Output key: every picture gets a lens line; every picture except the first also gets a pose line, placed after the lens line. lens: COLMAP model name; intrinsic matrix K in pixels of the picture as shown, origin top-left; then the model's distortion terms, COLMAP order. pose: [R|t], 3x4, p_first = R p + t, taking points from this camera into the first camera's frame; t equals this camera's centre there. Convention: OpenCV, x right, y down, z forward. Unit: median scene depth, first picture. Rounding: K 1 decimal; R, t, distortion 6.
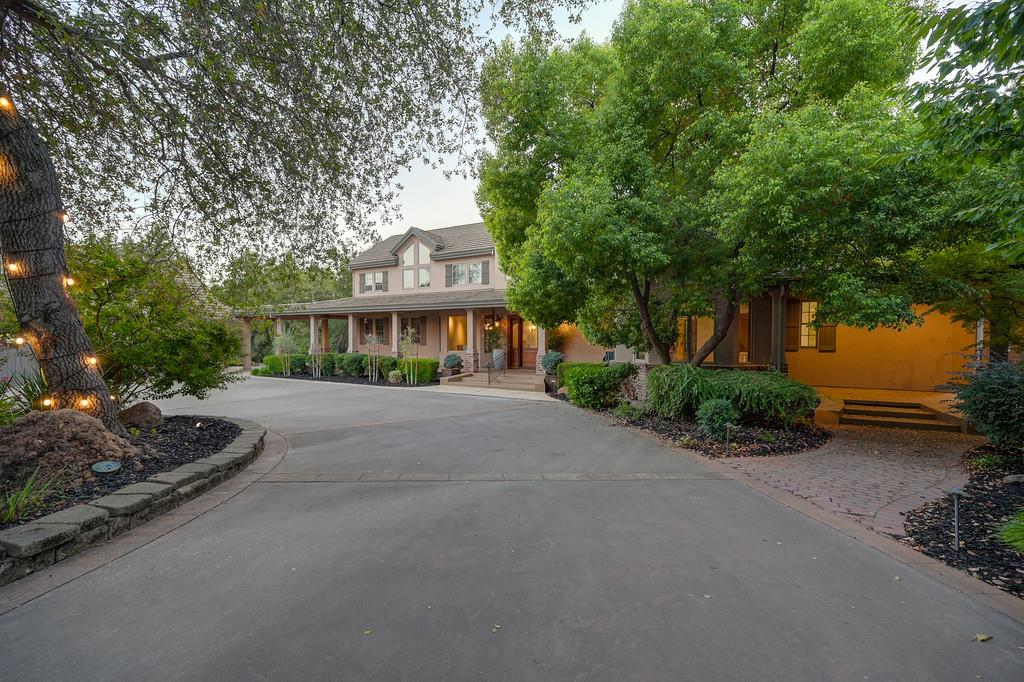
lens RADIAL K [[402.3, 0, 511.7], [0, 402.3, 345.4], [0, 0, 1]] dist [-0.002308, -0.000206]
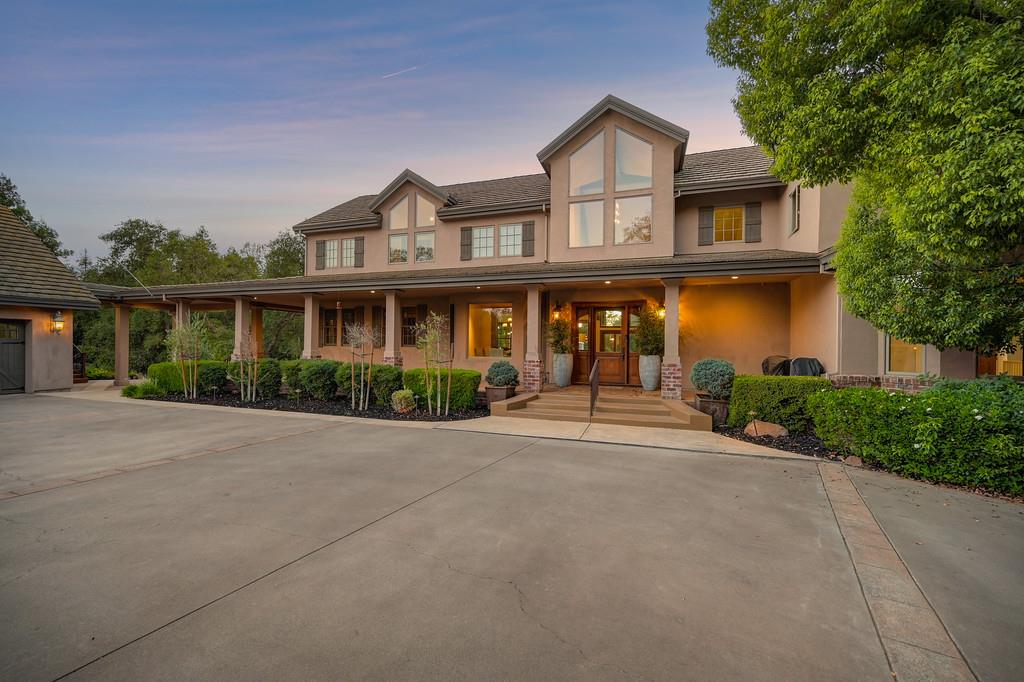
lens RADIAL K [[402.3, 0, 513.1], [0, 402.3, 344.0], [0, 0, 1]] dist [-0.002308, -0.000206]
pose [[0.987610, 0.010989, 0.156540, -0.196275], [-0.006936, 0.999627, -0.026415, 0.009904], [-0.156772, 0.025002, 0.987318, 0.362632]]
